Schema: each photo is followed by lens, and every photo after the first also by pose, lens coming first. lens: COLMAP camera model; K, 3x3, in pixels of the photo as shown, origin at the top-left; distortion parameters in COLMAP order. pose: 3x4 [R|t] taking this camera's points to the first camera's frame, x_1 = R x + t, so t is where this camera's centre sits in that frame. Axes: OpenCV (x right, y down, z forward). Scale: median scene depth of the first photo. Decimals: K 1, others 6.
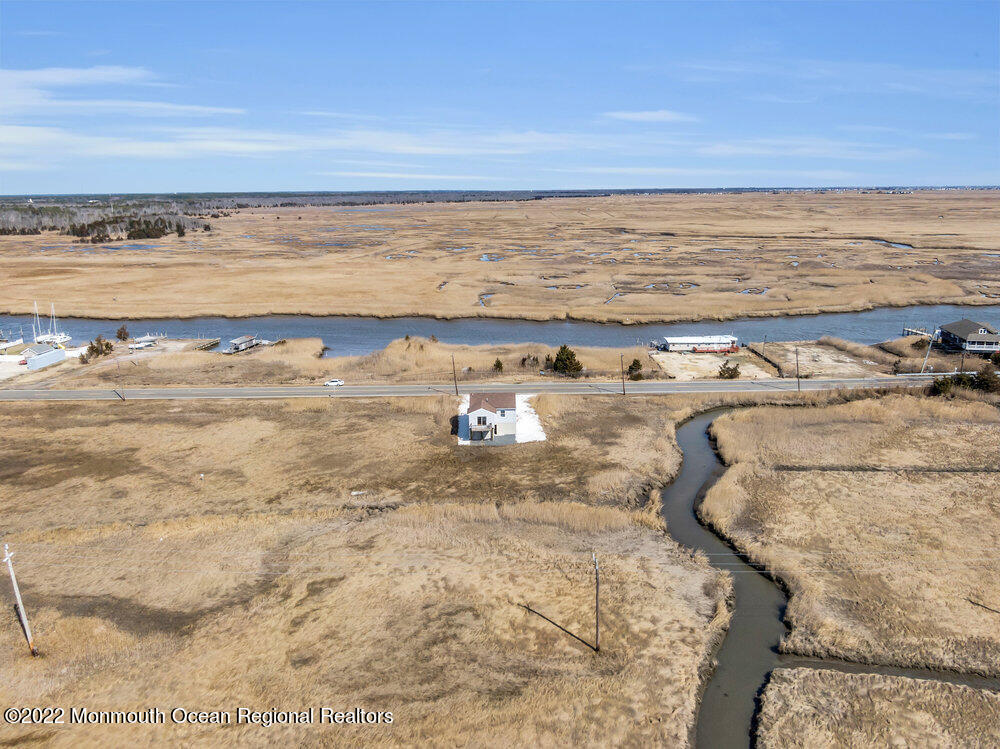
lens RADIAL K [[731.2, 0, 499.9], [0, 731.2, 380.2], [0, 0, 1]] dist [0.014793, -0.024007]
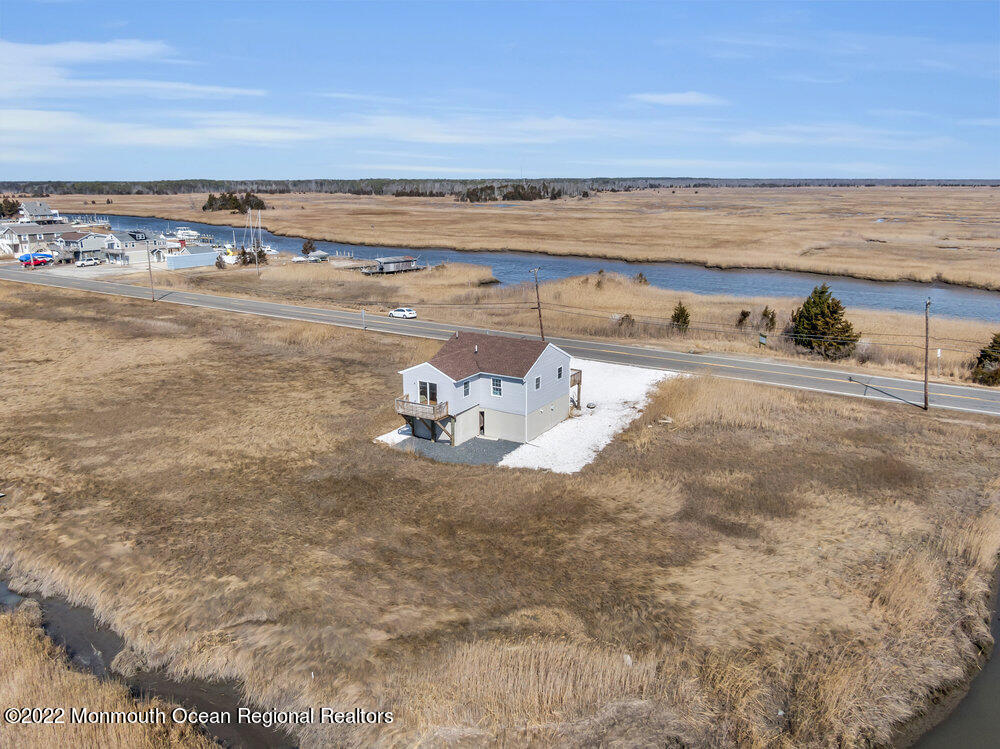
lens RADIAL K [[731.2, 0, 488.0], [0, 731.2, 384.5], [0, 0, 1]] dist [0.014793, -0.024007]
pose [[0.836821, 0.154284, -0.525288, 0.142997], [-0.146553, 0.987582, 0.056597, 0.015151], [0.527498, 0.029621, 0.849040, 0.445015]]
